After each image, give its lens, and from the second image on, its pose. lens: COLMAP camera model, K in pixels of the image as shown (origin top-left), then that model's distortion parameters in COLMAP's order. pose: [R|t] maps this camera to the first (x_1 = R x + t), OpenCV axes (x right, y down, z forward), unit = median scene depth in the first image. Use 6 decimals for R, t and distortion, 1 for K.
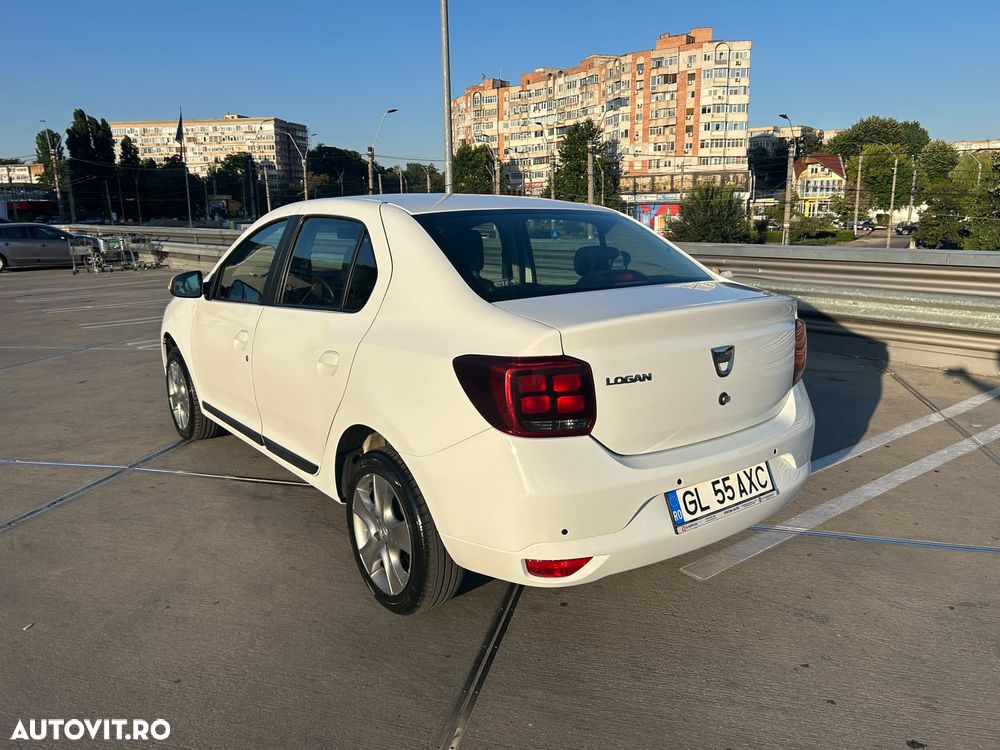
lens RADIAL K [[756.6, 0, 498.2], [0, 756.6, 372.4], [0, 0, 1]] dist [0.048977, -0.050428]
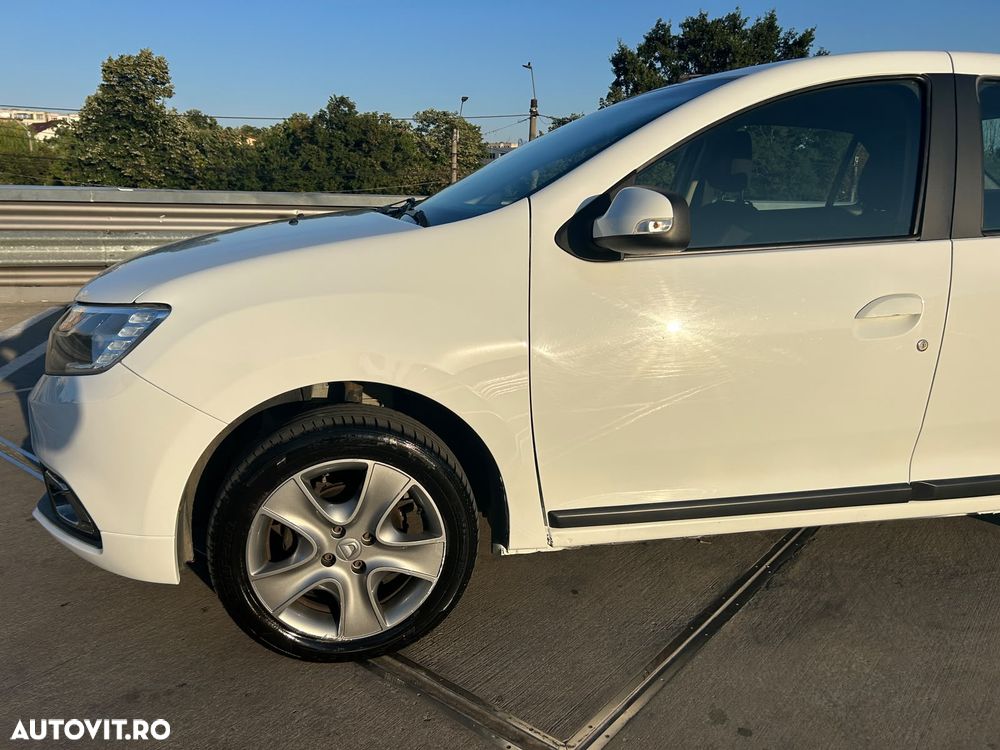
lens RADIAL K [[756.6, 0, 496.4], [0, 756.6, 373.4], [0, 0, 1]] dist [0.048977, -0.050428]
pose [[0.423391, -0.197792, 0.884092, -0.722709], [0.164757, 0.976413, 0.139545, -0.095400], [-0.890840, 0.086578, 0.445992, 0.808235]]
